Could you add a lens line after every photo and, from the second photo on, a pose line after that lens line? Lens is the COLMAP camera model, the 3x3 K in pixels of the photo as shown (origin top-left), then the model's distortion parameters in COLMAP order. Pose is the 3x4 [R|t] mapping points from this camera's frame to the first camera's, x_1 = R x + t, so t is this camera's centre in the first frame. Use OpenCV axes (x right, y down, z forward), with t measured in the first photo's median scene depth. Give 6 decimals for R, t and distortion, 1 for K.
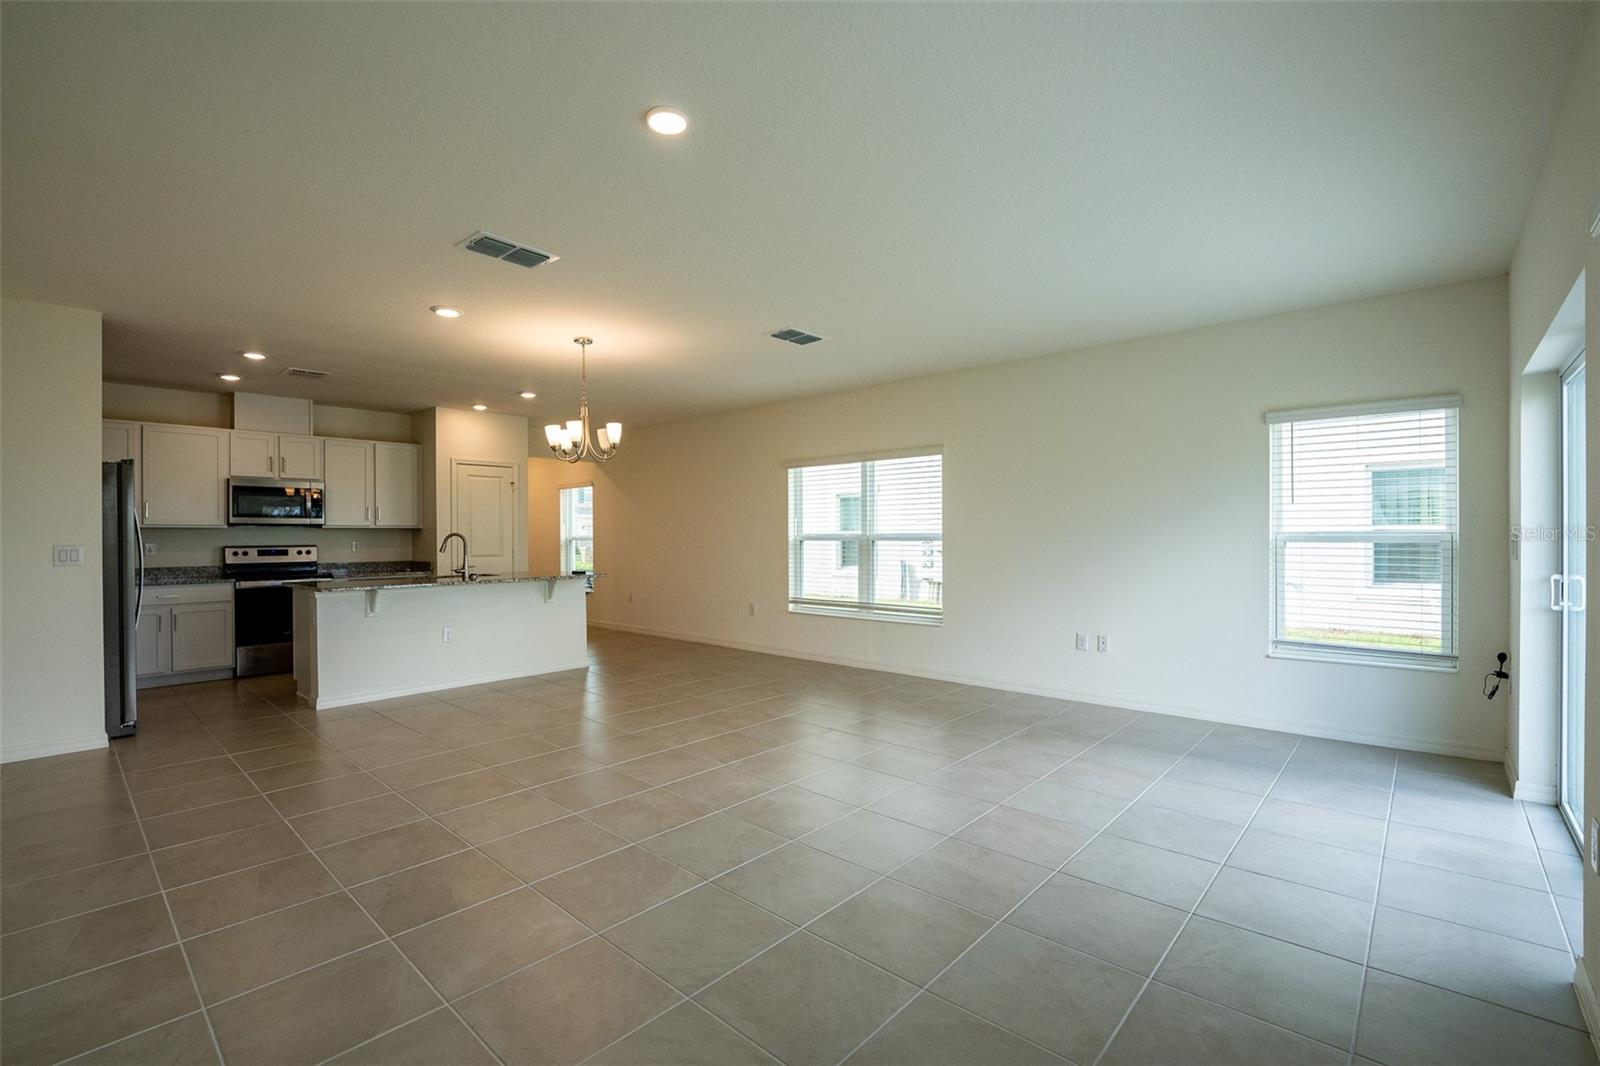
lens RADIAL K [[701.2, 0, 800.0], [0, 701.2, 533.0], [0, 0, 1]] dist [-0.001178, -0.000087]
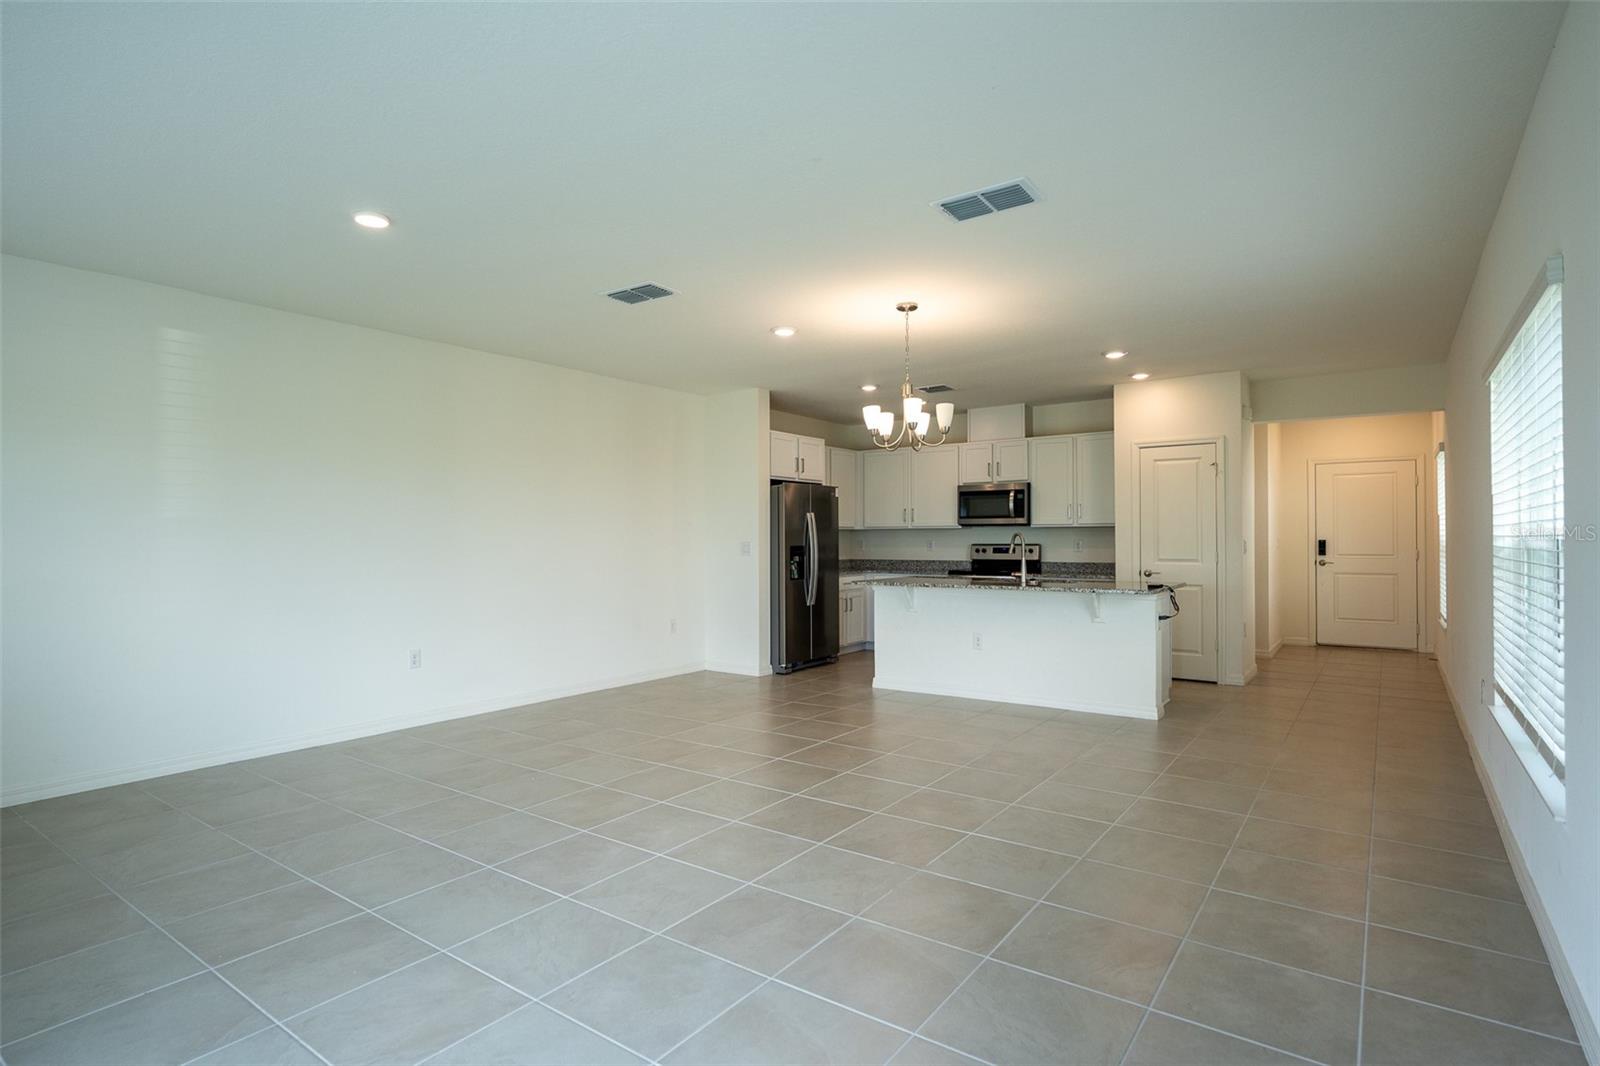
lens RADIAL K [[813.1, 0, 800.0], [0, 813.1, 533.0], [0, 0, 1]] dist [-0.000892, -0.000045]
pose [[0.113080, -0.001219, -0.993585, 0.500048], [0.007272, 0.999973, -0.000399, -0.001021], [0.993559, -0.007180, 0.113086, 0.580394]]
